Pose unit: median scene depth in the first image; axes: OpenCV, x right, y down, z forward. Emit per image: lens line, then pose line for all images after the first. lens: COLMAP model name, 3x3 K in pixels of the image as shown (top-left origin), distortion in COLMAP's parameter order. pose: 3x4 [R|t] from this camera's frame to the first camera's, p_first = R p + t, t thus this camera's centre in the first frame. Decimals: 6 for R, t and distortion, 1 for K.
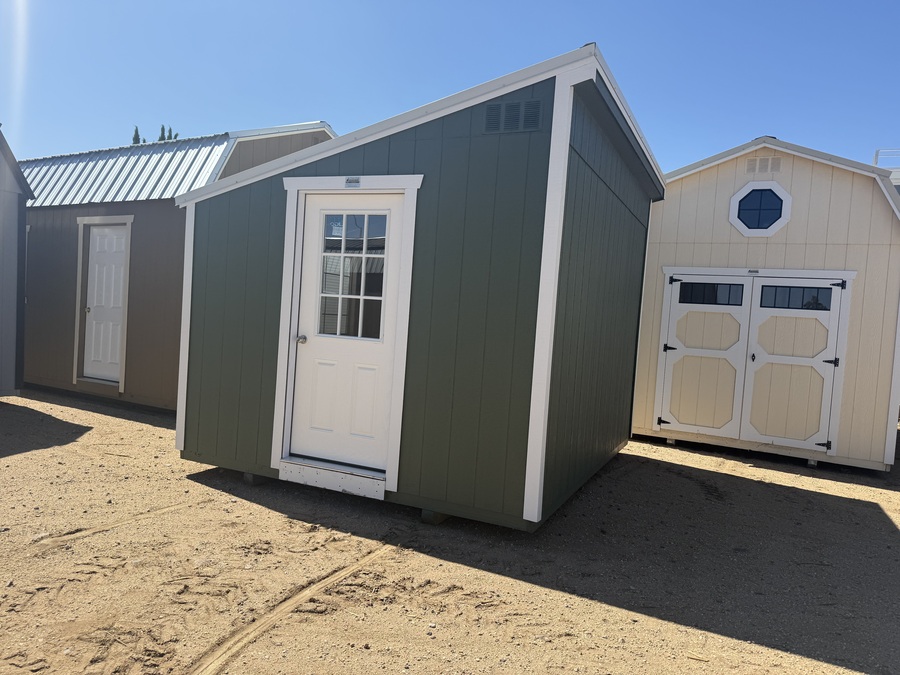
lens RADIAL K [[627.0, 0, 451.5], [0, 627.0, 361.3], [0, 0, 1]] dist [0.000025, -0.002315]
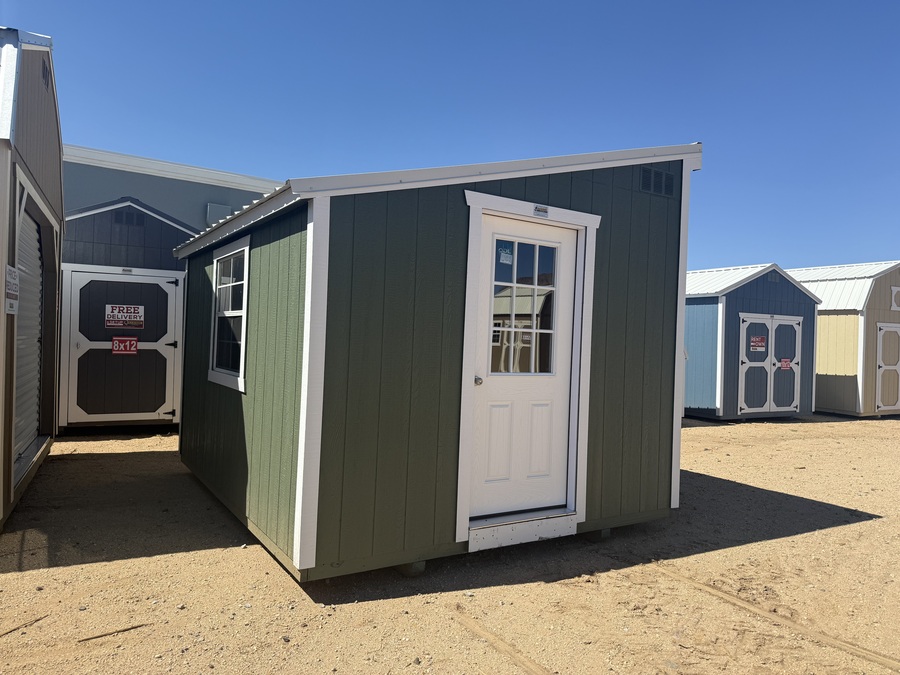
lens RADIAL K [[655.3, 0, 450.0], [0, 655.3, 337.5], [0, 0, 1]] dist [-0.000159, -0.007478]
pose [[0.550267, -0.048699, 0.833568, -1.057964], [0.059268, 0.998058, 0.019184, -0.120443], [-0.832883, 0.038848, 0.552084, 0.567285]]
